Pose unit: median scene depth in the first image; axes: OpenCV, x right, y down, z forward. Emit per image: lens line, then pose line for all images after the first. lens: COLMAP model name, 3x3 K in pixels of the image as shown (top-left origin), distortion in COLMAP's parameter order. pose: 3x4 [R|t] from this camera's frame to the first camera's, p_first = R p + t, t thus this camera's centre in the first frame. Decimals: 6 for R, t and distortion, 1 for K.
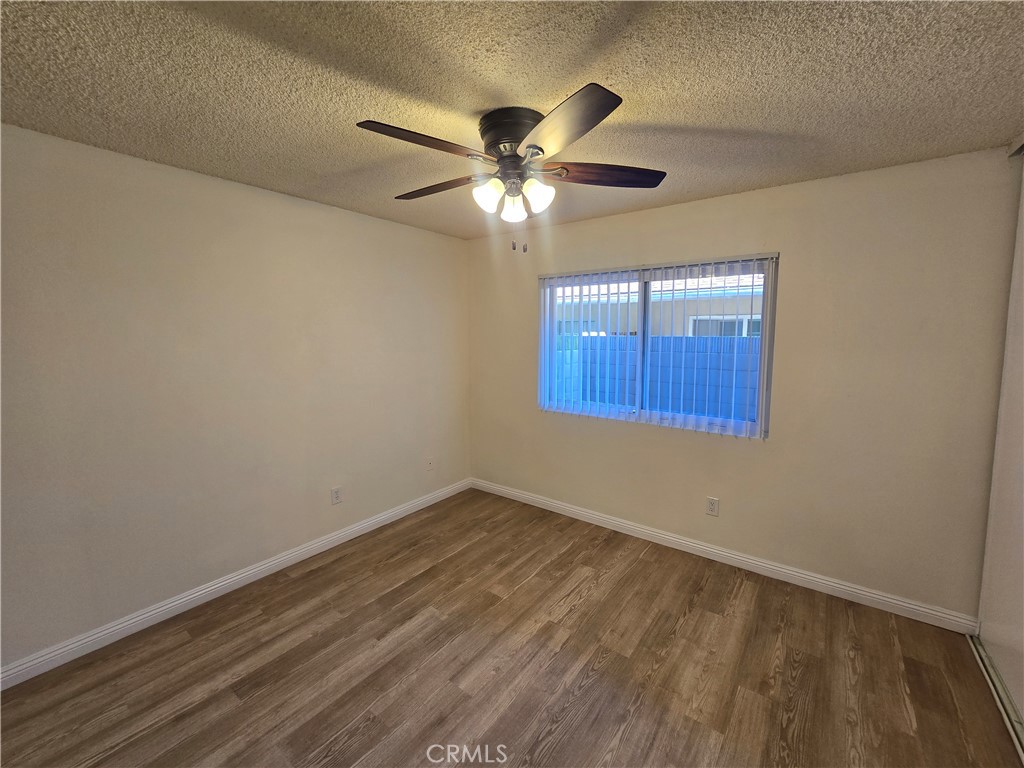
lens RADIAL K [[420.9, 0, 515.6], [0, 420.9, 377.8], [0, 0, 1]] dist [-0.003502, -0.000069]
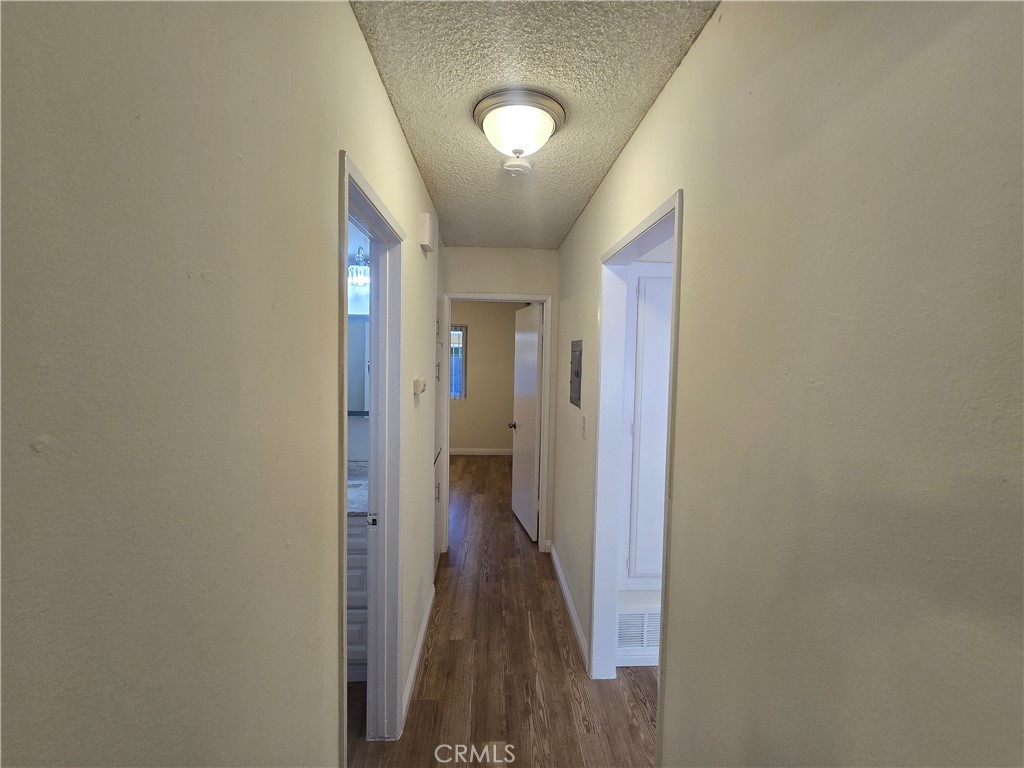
lens RADIAL K [[420.9, 0, 512.7], [0, 420.9, 381.1], [0, 0, 1]] dist [-0.003502, -0.000069]
pose [[0.771311, -0.021600, 0.636092, -0.967718], [0.043287, 0.998890, -0.018569, 0.127957], [-0.634985, 0.041857, 0.771390, -1.382568]]
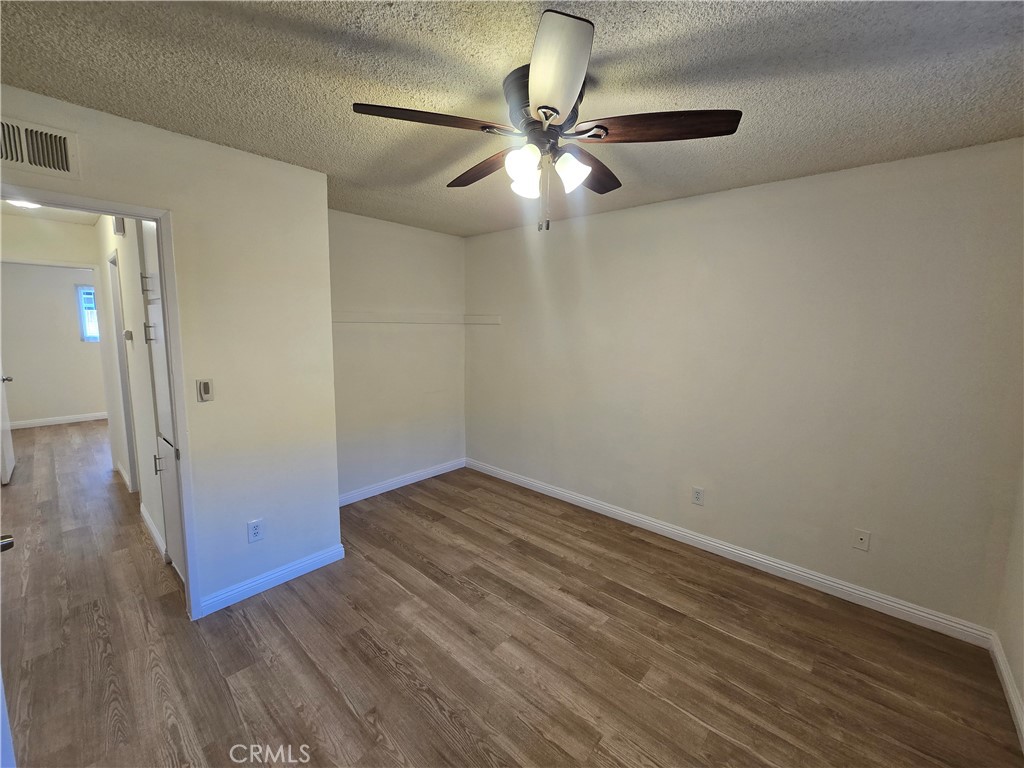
lens RADIAL K [[420.9, 0, 513.5], [0, 420.9, 379.1], [0, 0, 1]] dist [-0.003502, -0.000069]
pose [[-0.089109, 0.131427, -0.987313, 0.773397], [-0.124607, 0.981997, 0.141966, -0.101237], [0.988197, 0.135677, -0.071128, 0.891819]]
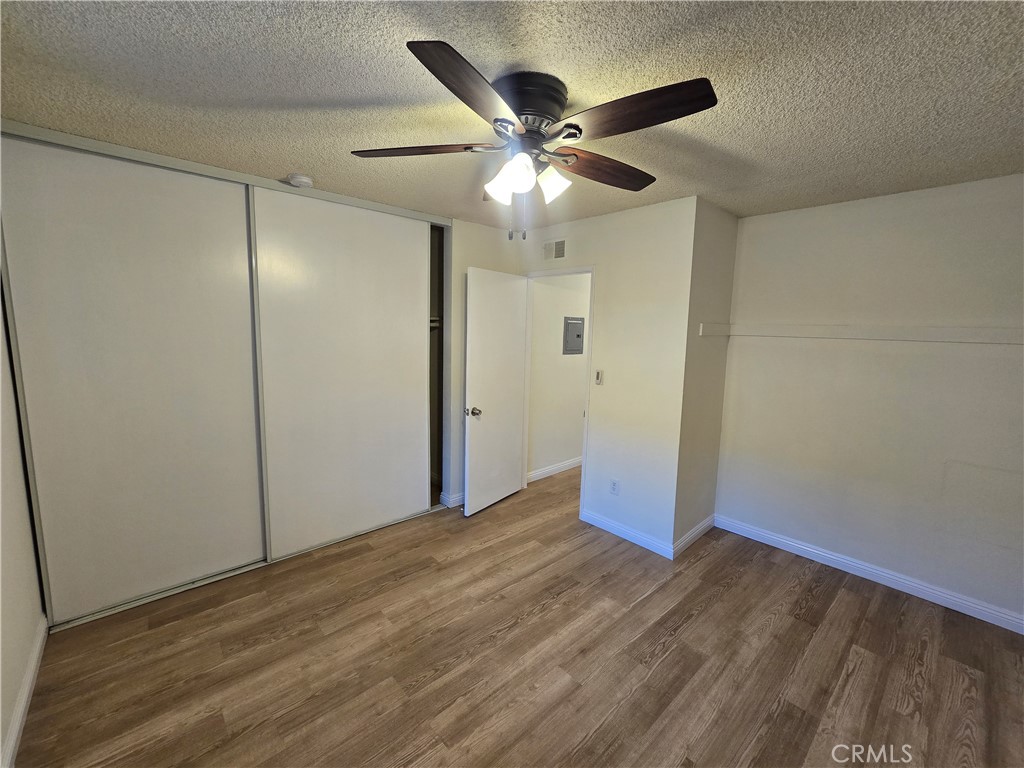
lens RADIAL K [[420.9, 0, 511.2], [0, 420.9, 374.2], [0, 0, 1]] dist [-0.003502, -0.000069]
pose [[-0.980696, -0.045192, 0.190246, -0.135211], [-0.001632, 0.974785, 0.223141, -0.194045], [-0.195533, 0.218523, -0.956041, 1.636069]]
